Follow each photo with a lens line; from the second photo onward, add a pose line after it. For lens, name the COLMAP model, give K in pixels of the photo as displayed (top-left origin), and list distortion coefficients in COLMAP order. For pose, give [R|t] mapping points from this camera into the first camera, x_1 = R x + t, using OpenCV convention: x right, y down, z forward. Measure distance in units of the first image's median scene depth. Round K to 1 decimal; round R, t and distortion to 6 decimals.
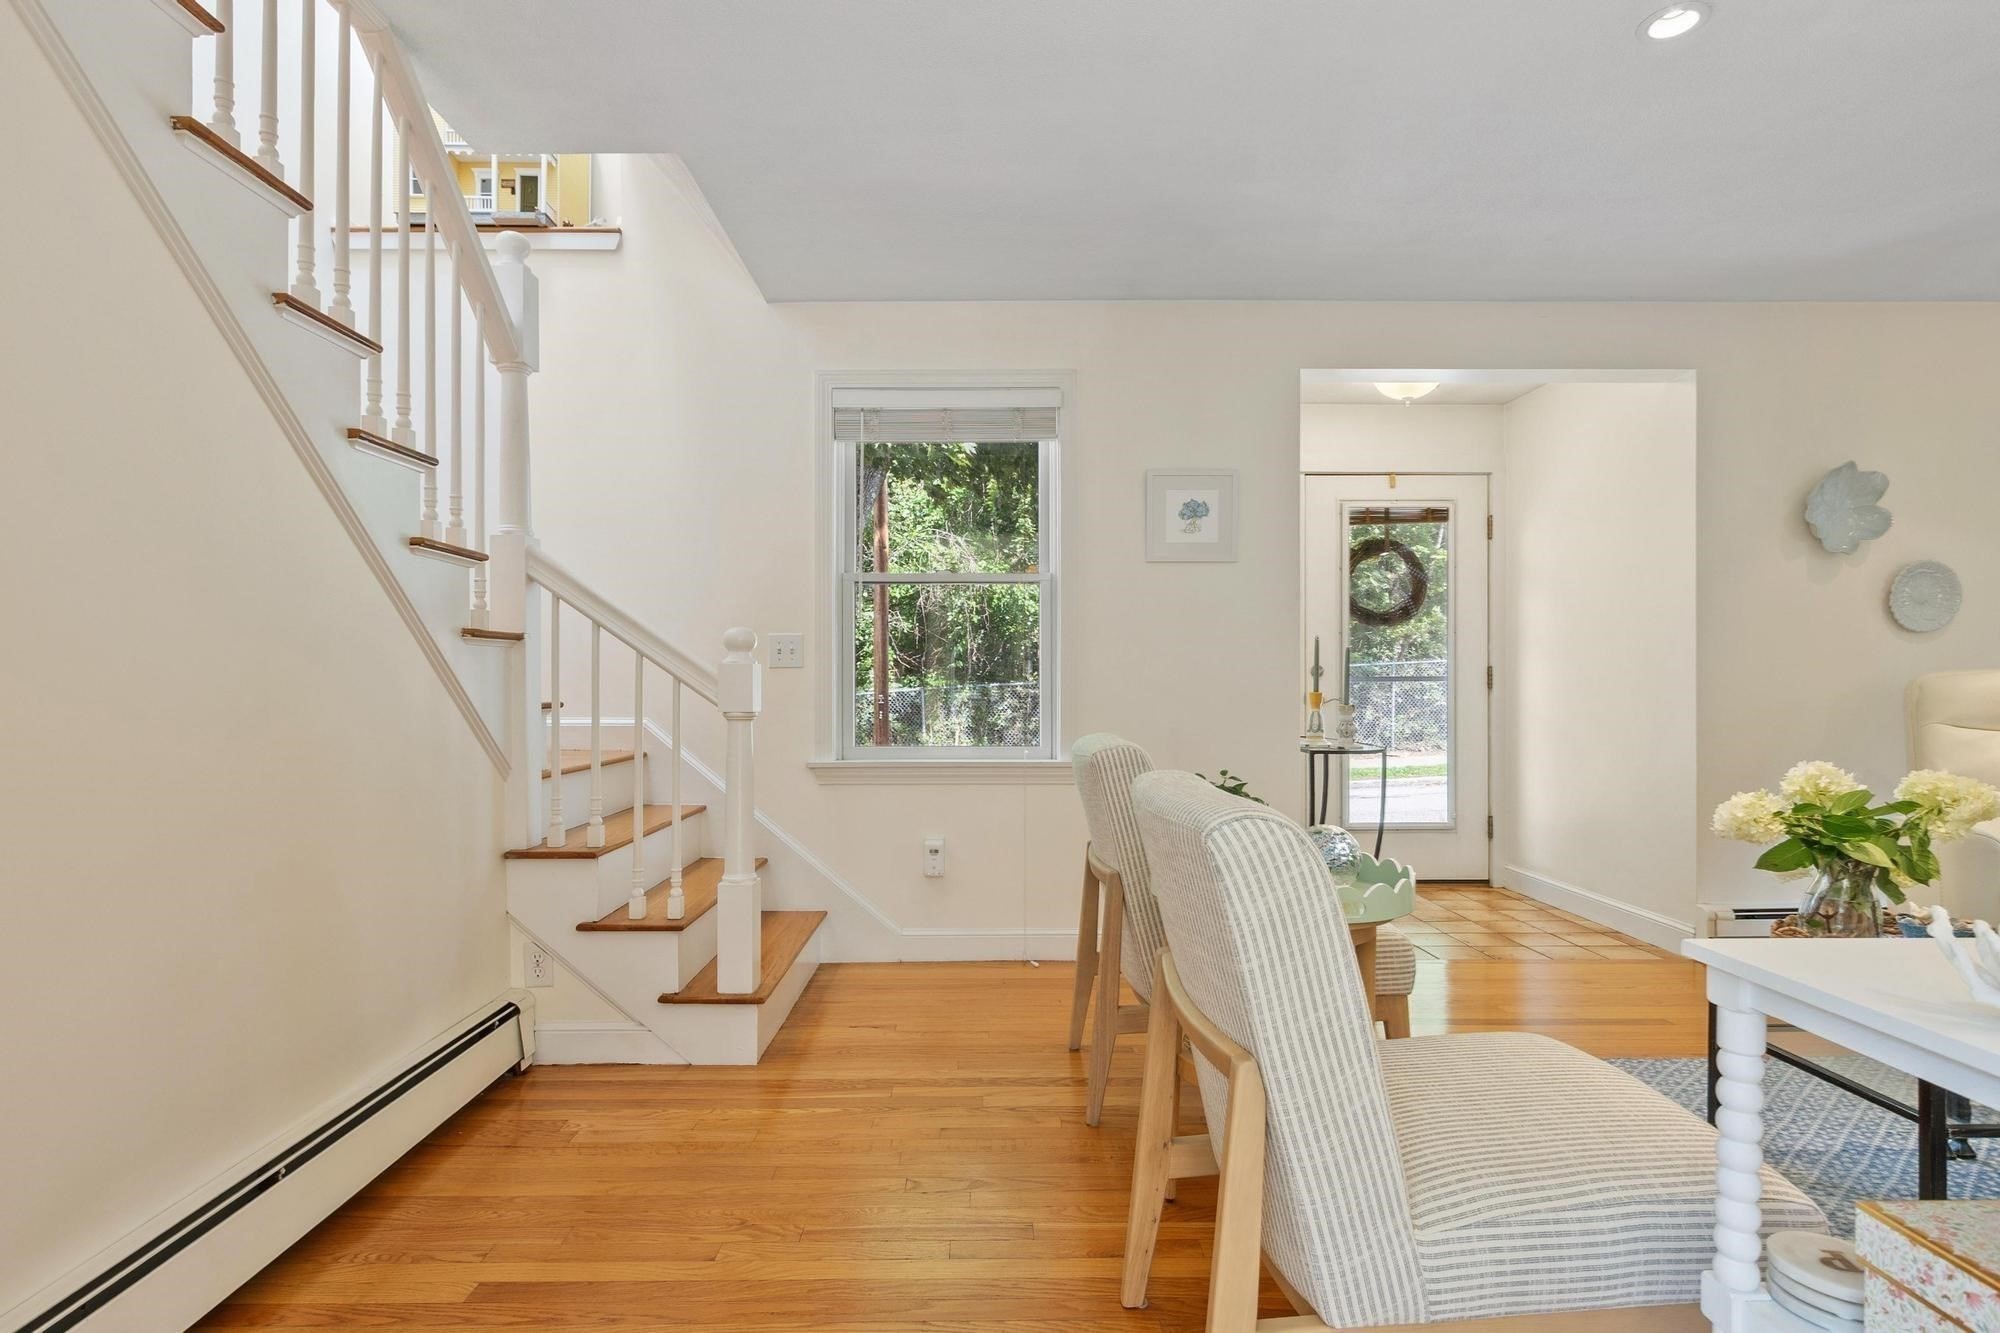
lens RADIAL K [[1015.0, 0, 999.4], [0, 1015.0, 675.0], [0, 0, 1]] dist [0.012449, -0.009270]
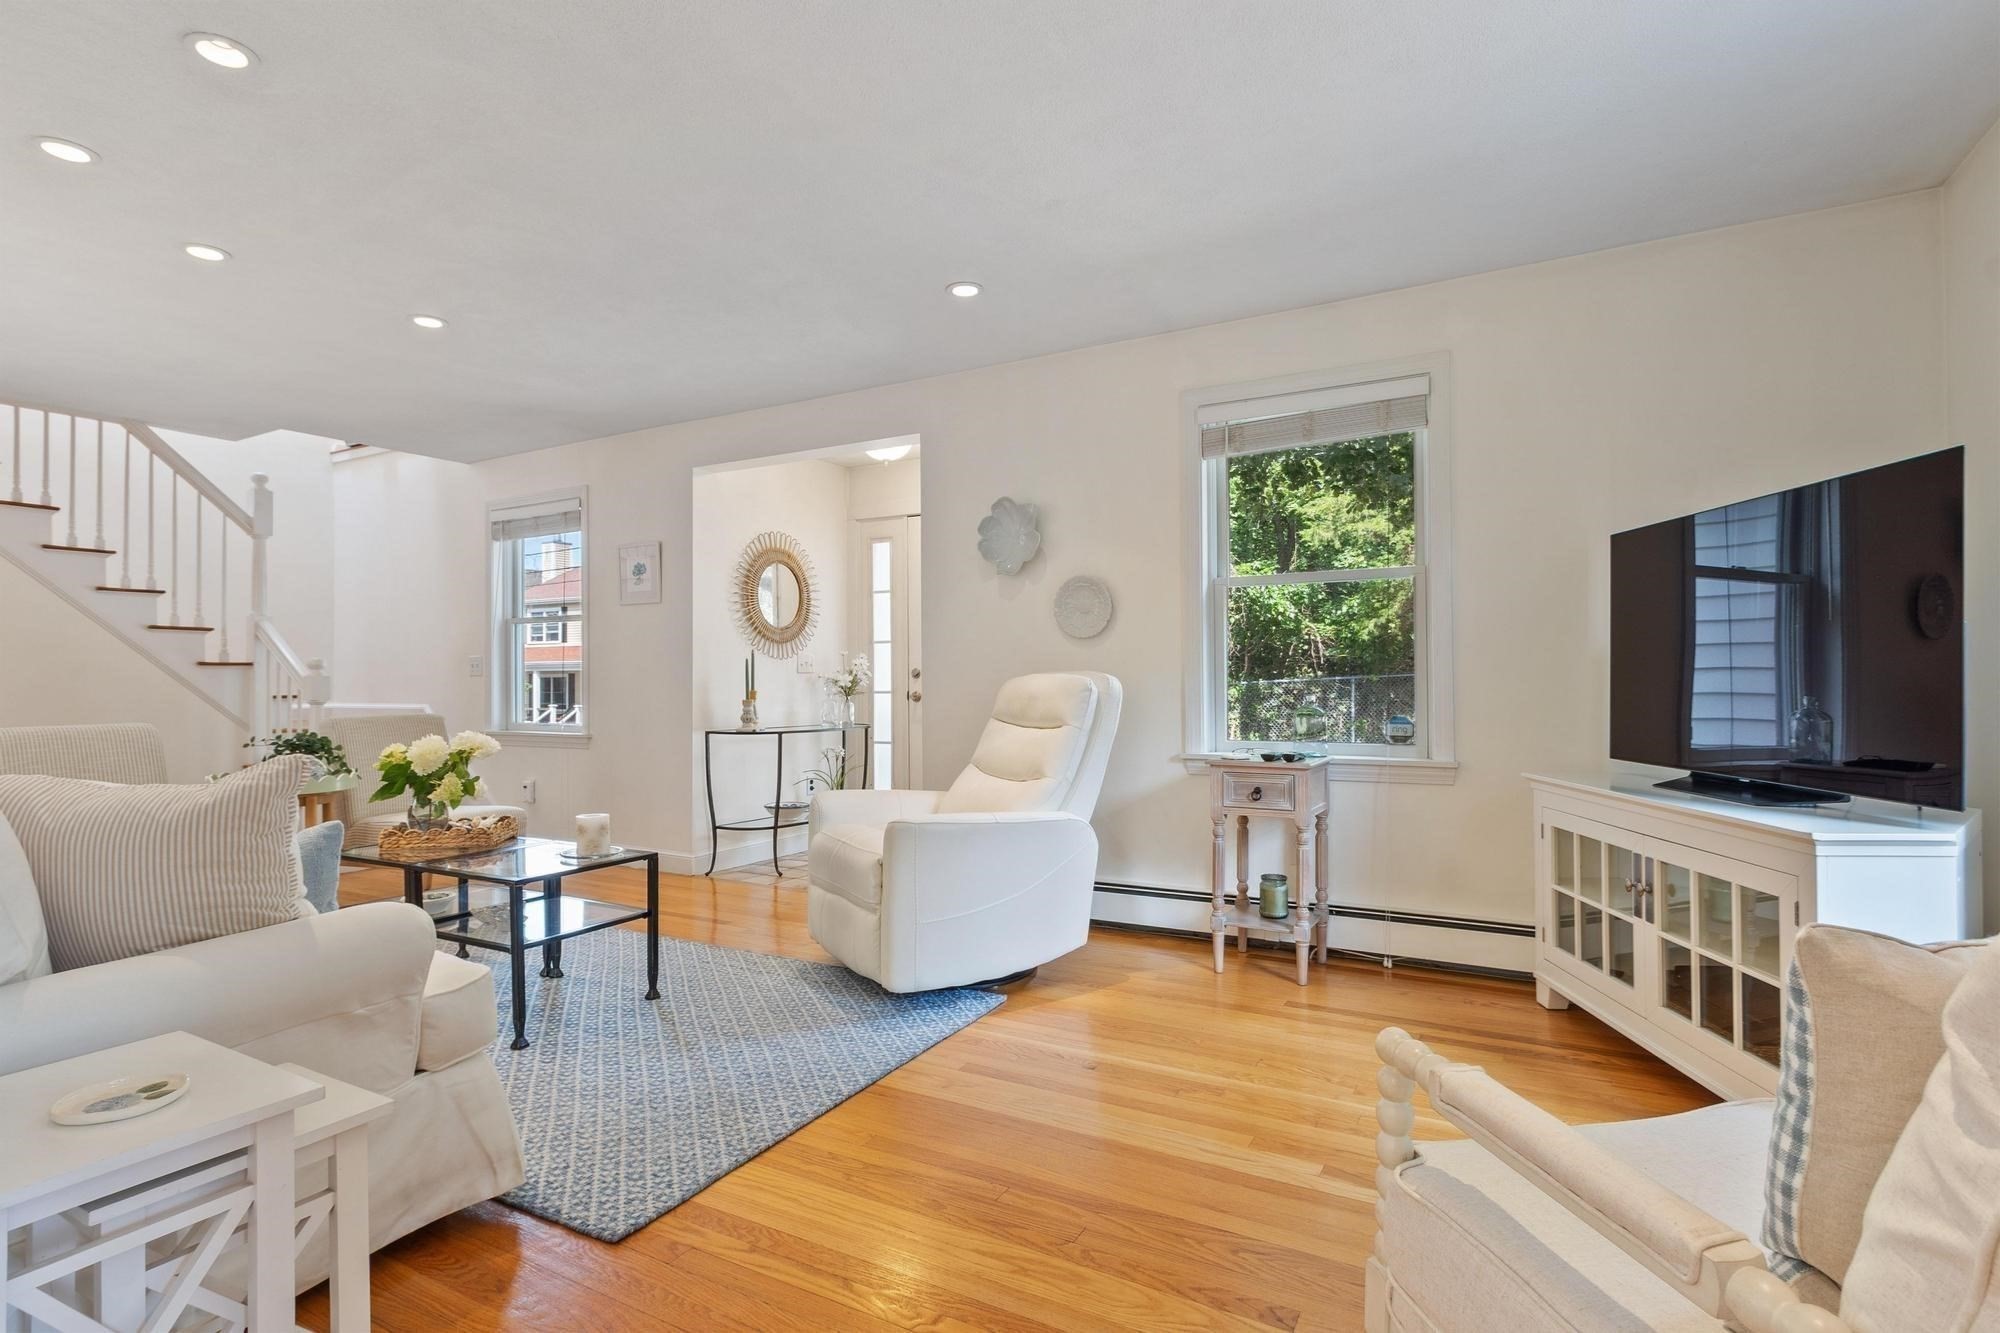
lens RADIAL K [[1015.0, 0, 999.4], [0, 1015.0, 675.0], [0, 0, 1]] dist [0.012449, -0.009270]
pose [[0.855661, -0.004488, -0.517518, 1.408958], [0.001184, 0.999977, -0.006714, 0.000374], [0.517536, 0.005132, 0.855646, 0.003145]]
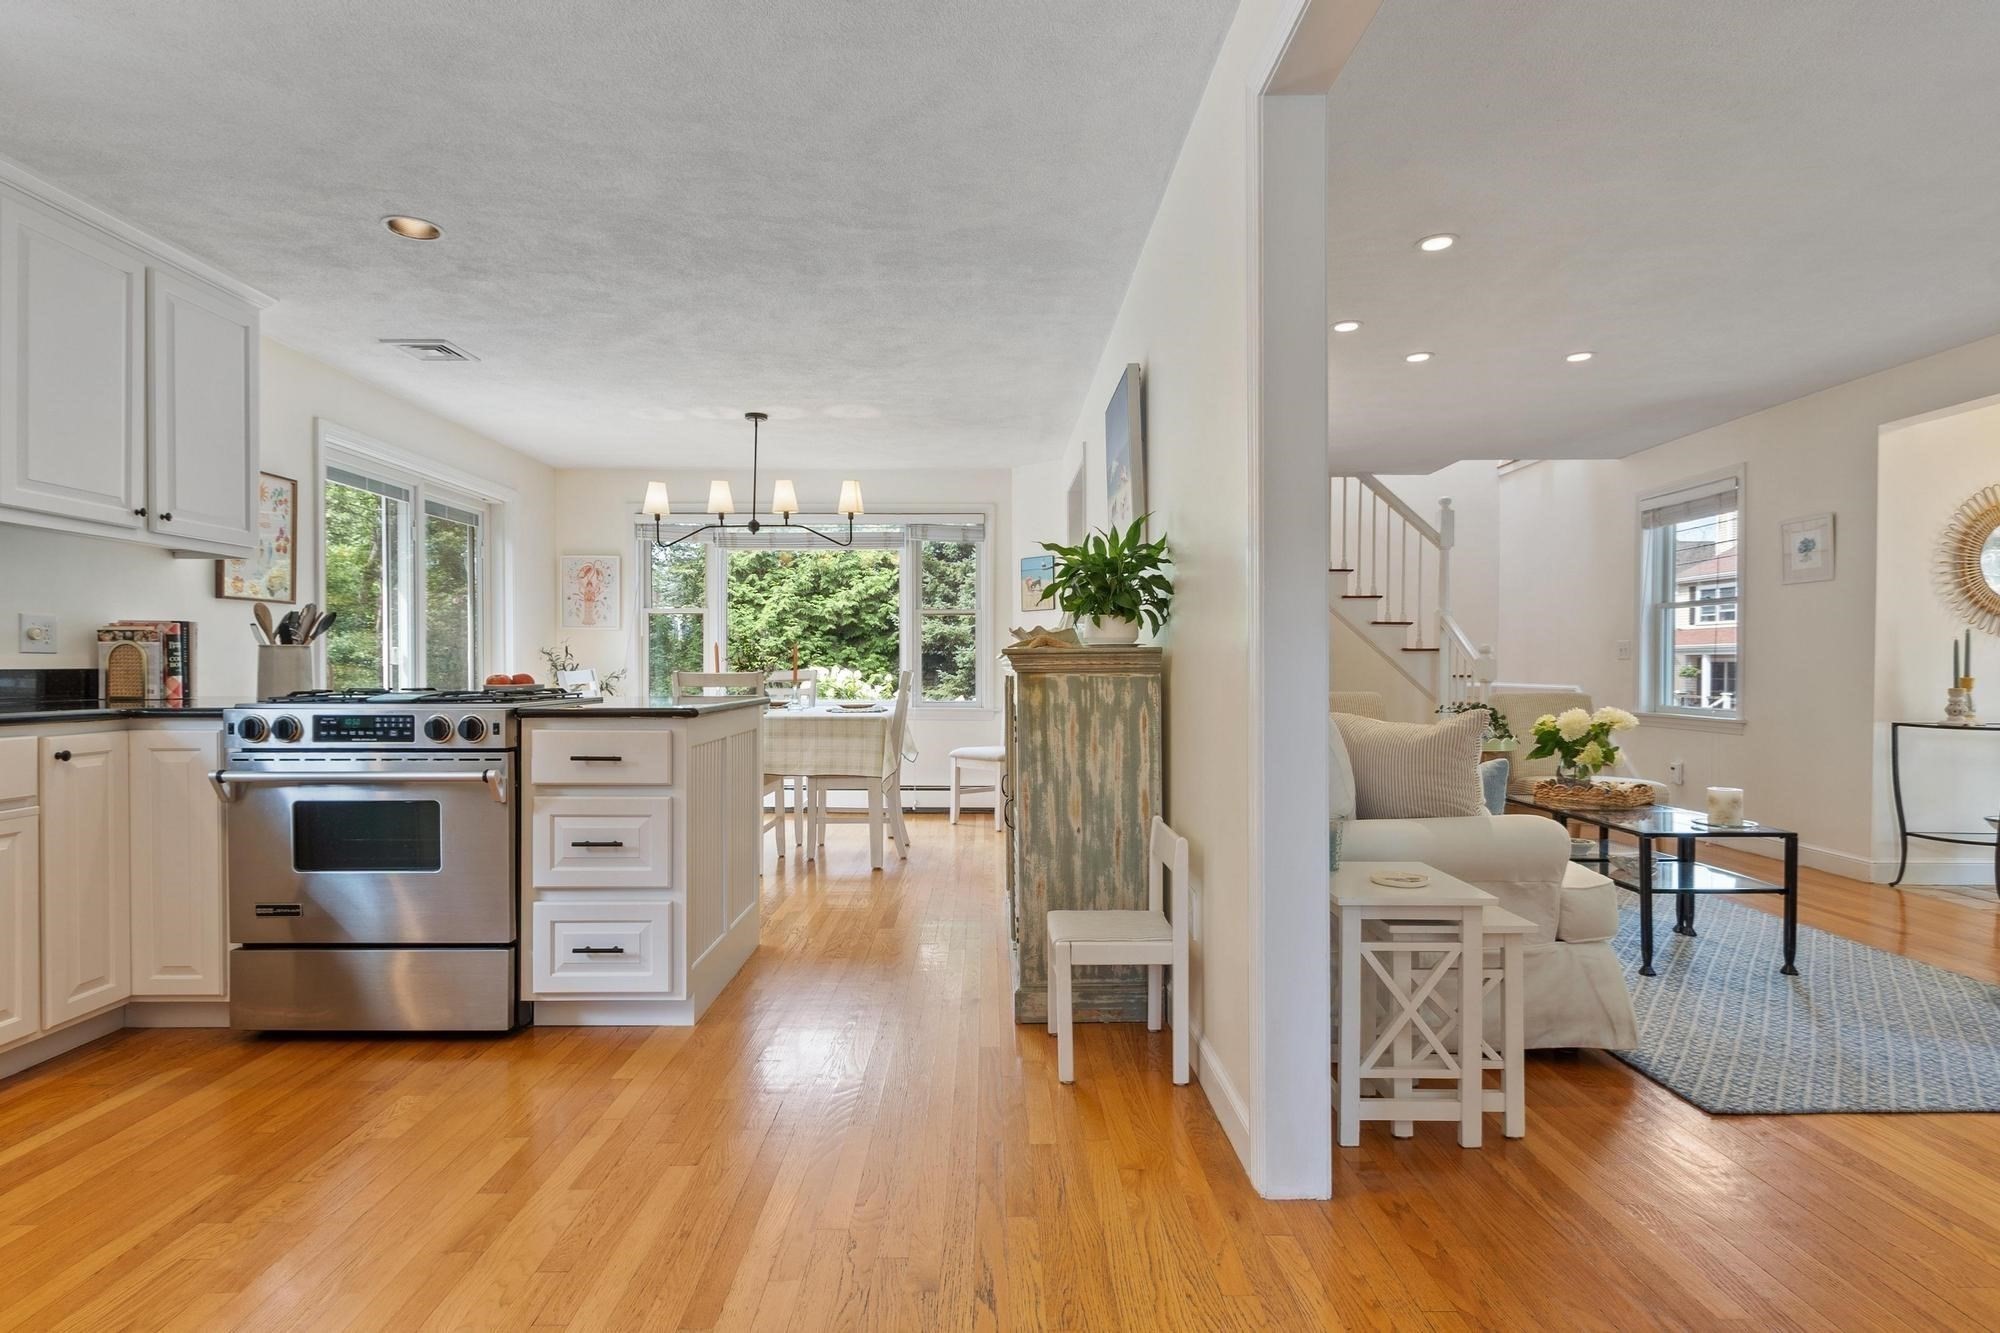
lens RADIAL K [[1015.0, 0, 999.4], [0, 1015.0, 675.0], [0, 0, 1]] dist [0.012449, -0.009270]
pose [[-0.006068, 0.011758, -0.999912, 1.577439], [-0.006121, 0.999912, 0.011795, 0.002347], [0.999963, 0.006192, -0.005996, -0.082482]]
